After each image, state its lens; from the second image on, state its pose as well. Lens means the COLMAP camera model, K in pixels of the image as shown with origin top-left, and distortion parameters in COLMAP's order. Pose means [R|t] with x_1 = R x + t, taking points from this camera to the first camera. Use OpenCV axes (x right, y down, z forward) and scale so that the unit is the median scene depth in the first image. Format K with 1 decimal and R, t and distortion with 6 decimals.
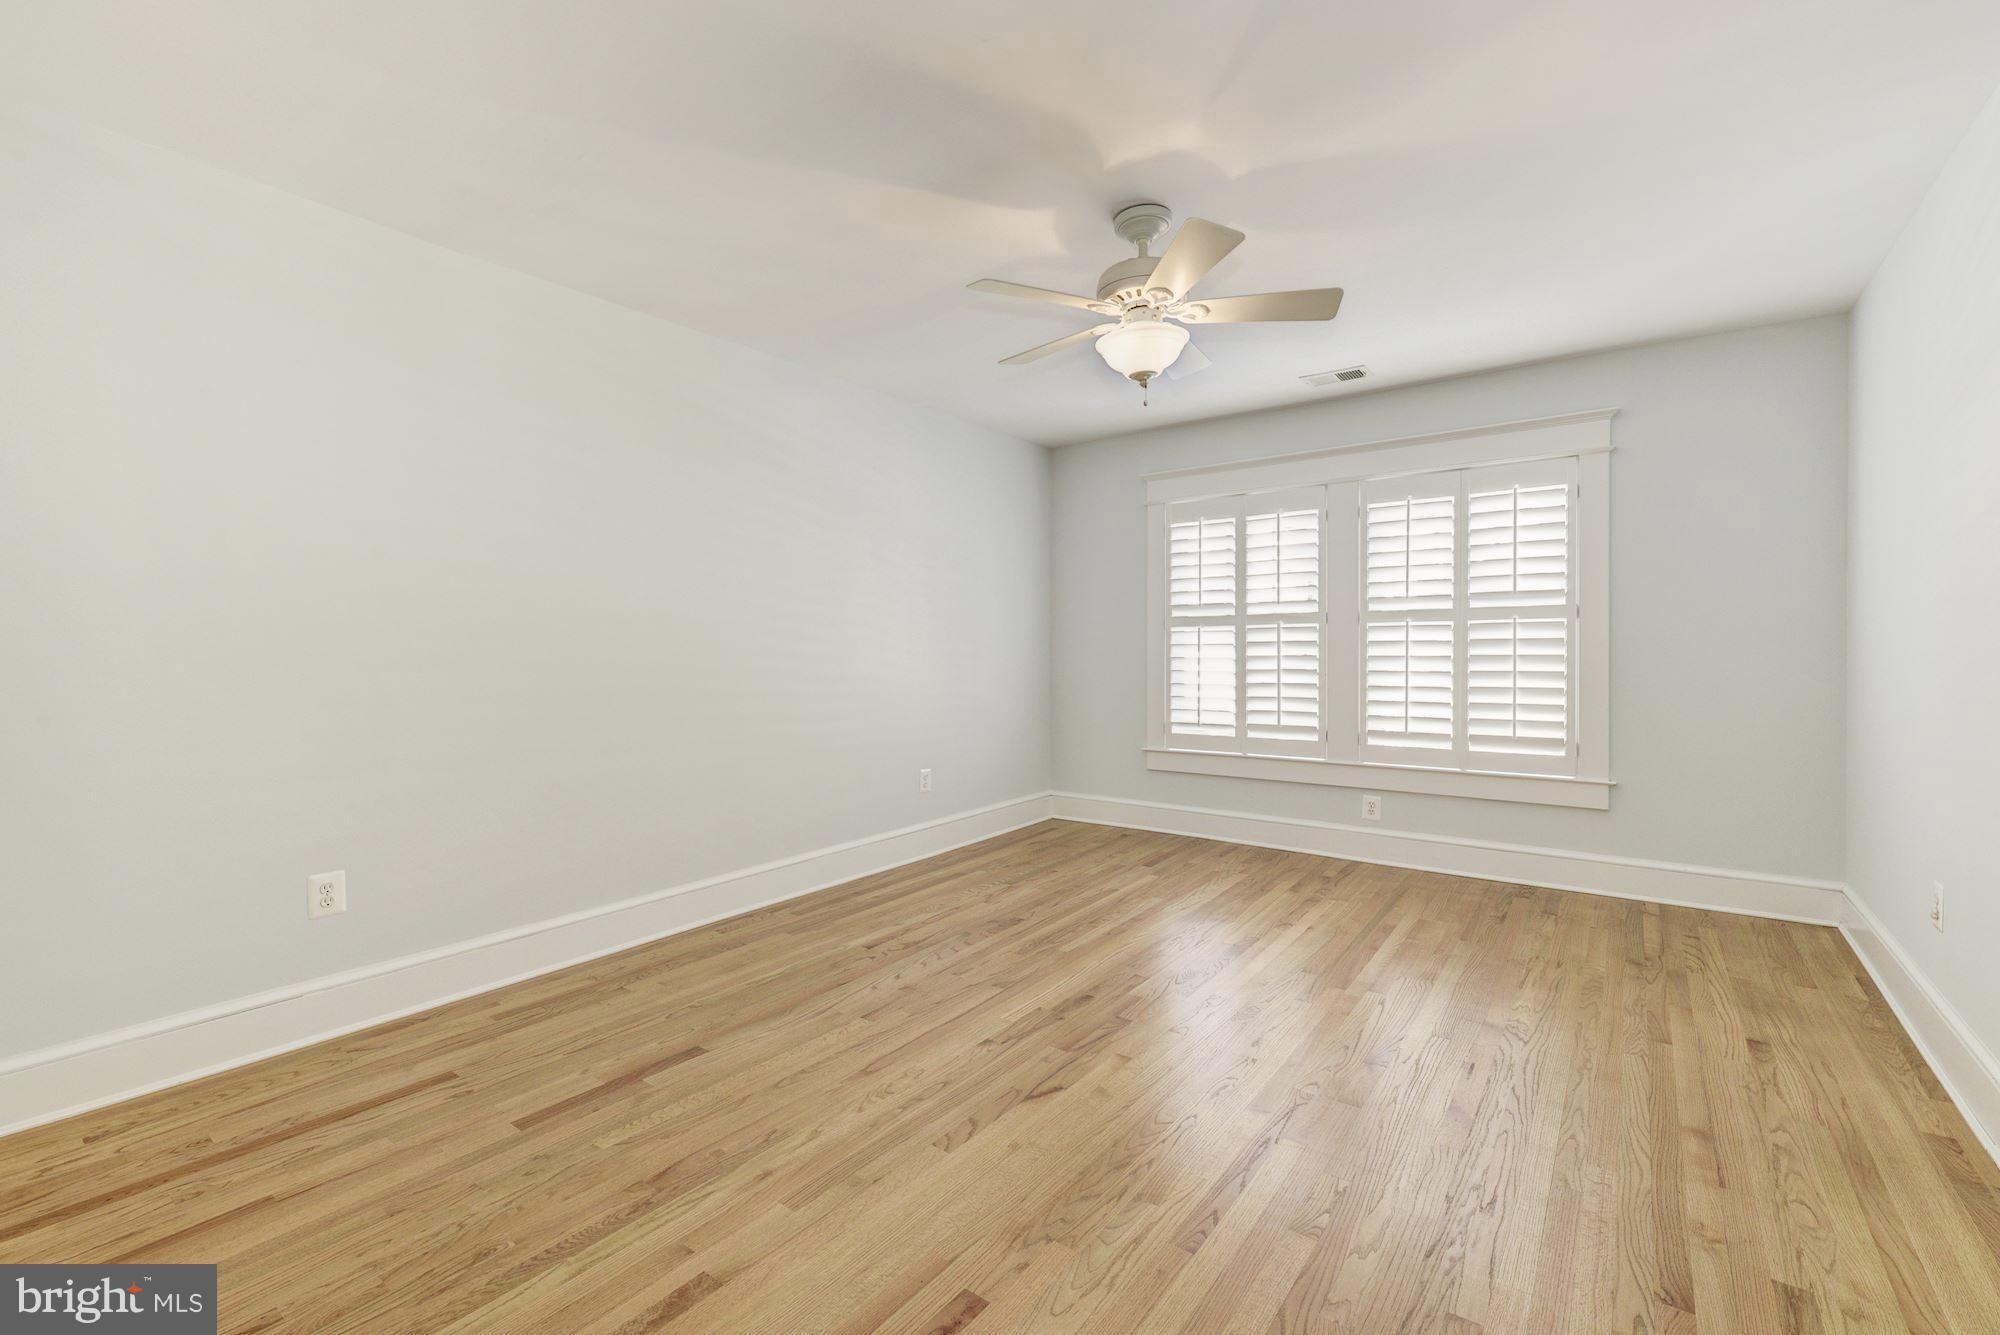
lens RADIAL K [[873.8, 0, 986.9], [0, 873.8, 654.3], [0, 0, 1]] dist [0.001325, -0.000084]
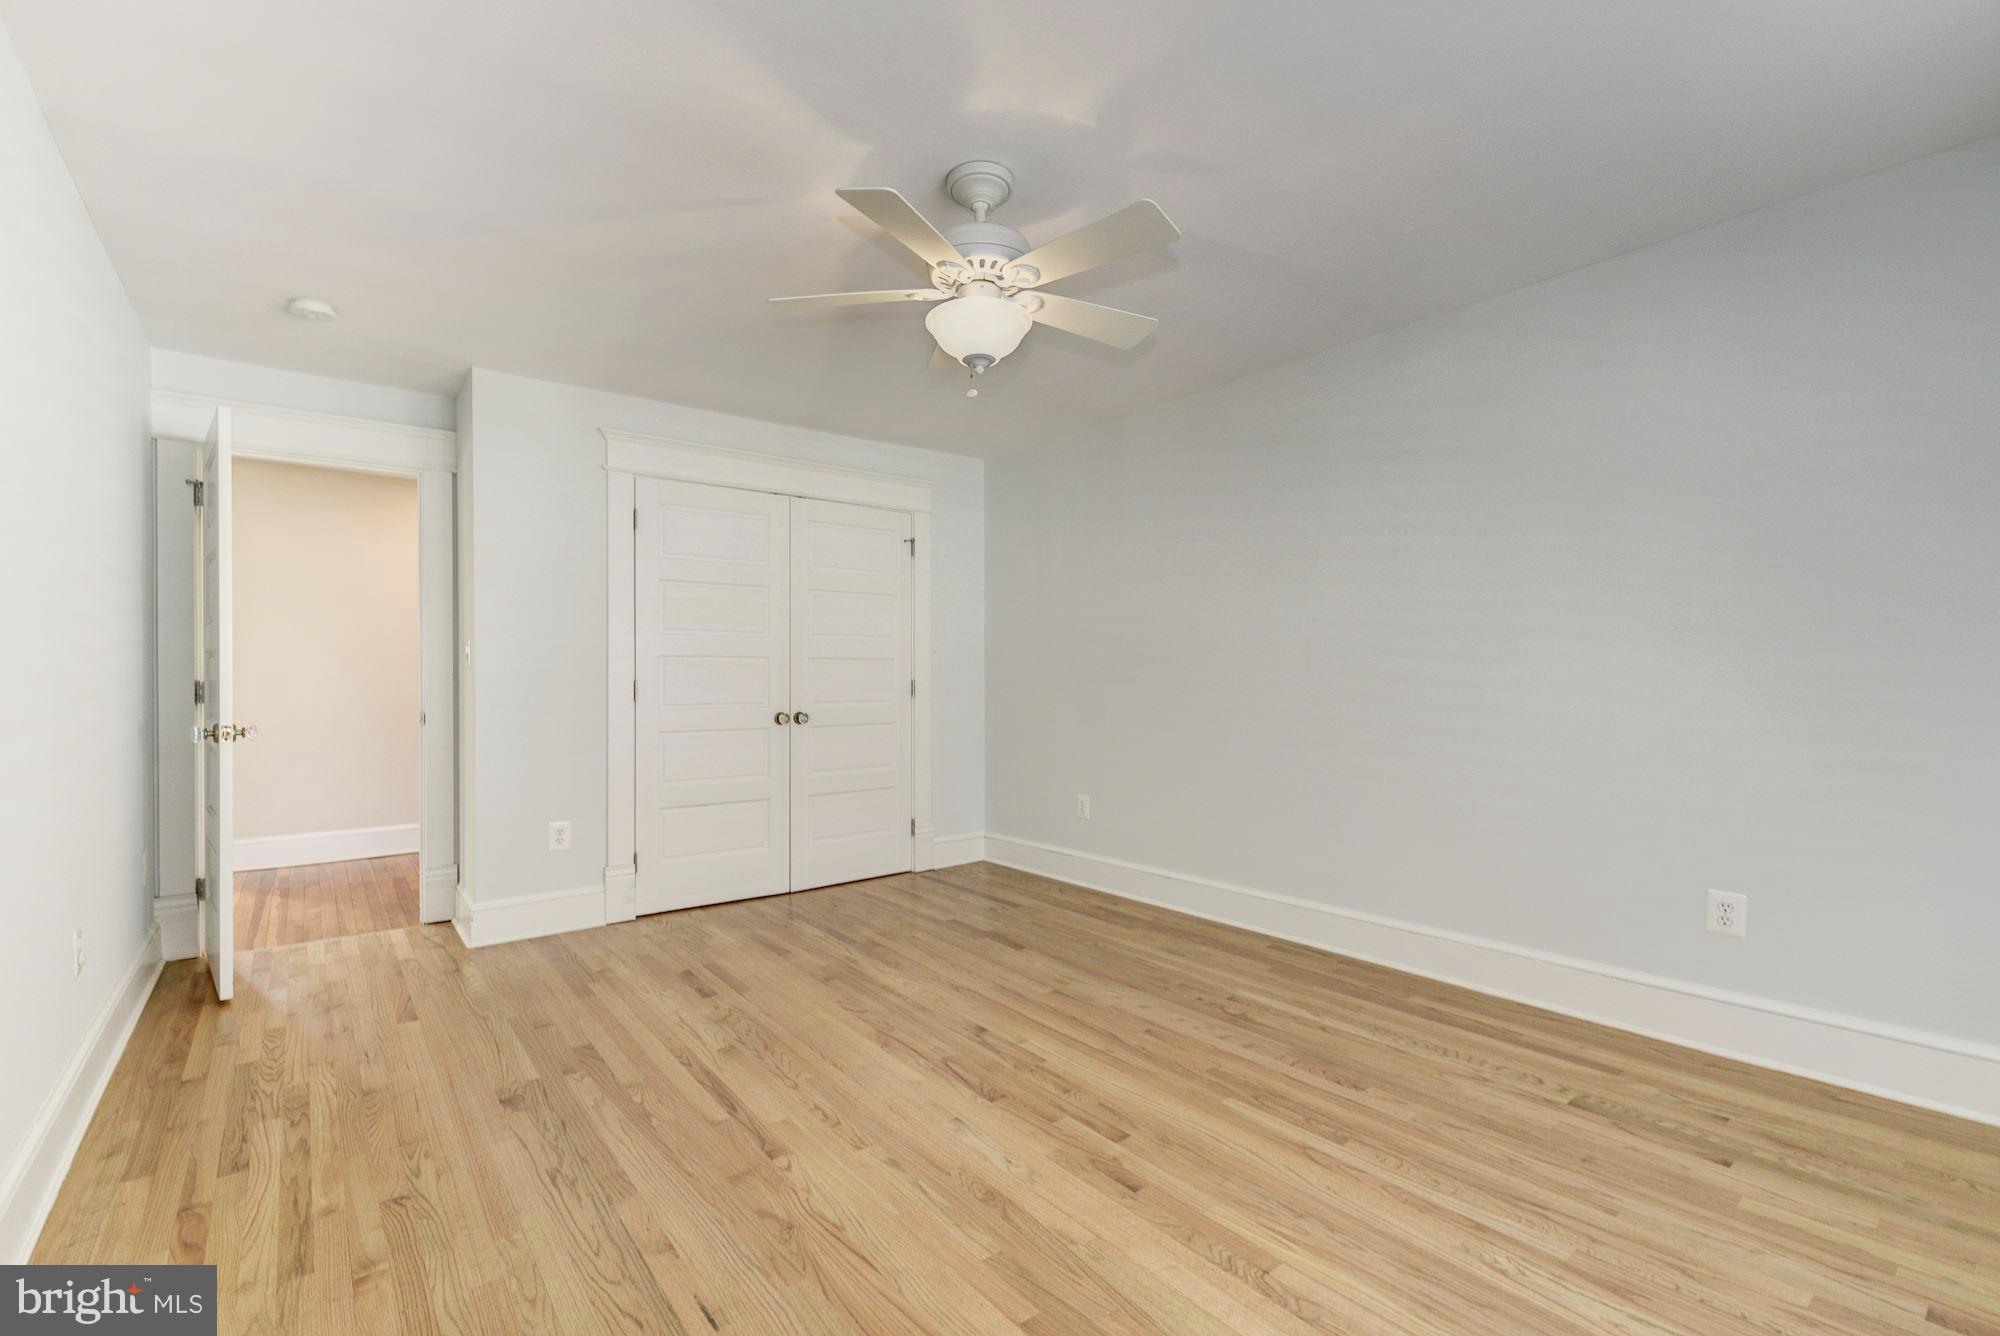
lens RADIAL K [[873.8, 0, 986.9], [0, 873.8, 654.8], [0, 0, 1]] dist [0.001325, -0.000084]
pose [[-0.259757, -0.013440, -0.965580, 0.997629], [-0.002601, 0.999909, -0.013218, -0.016717], [0.965670, -0.000922, -0.259769, 1.197986]]
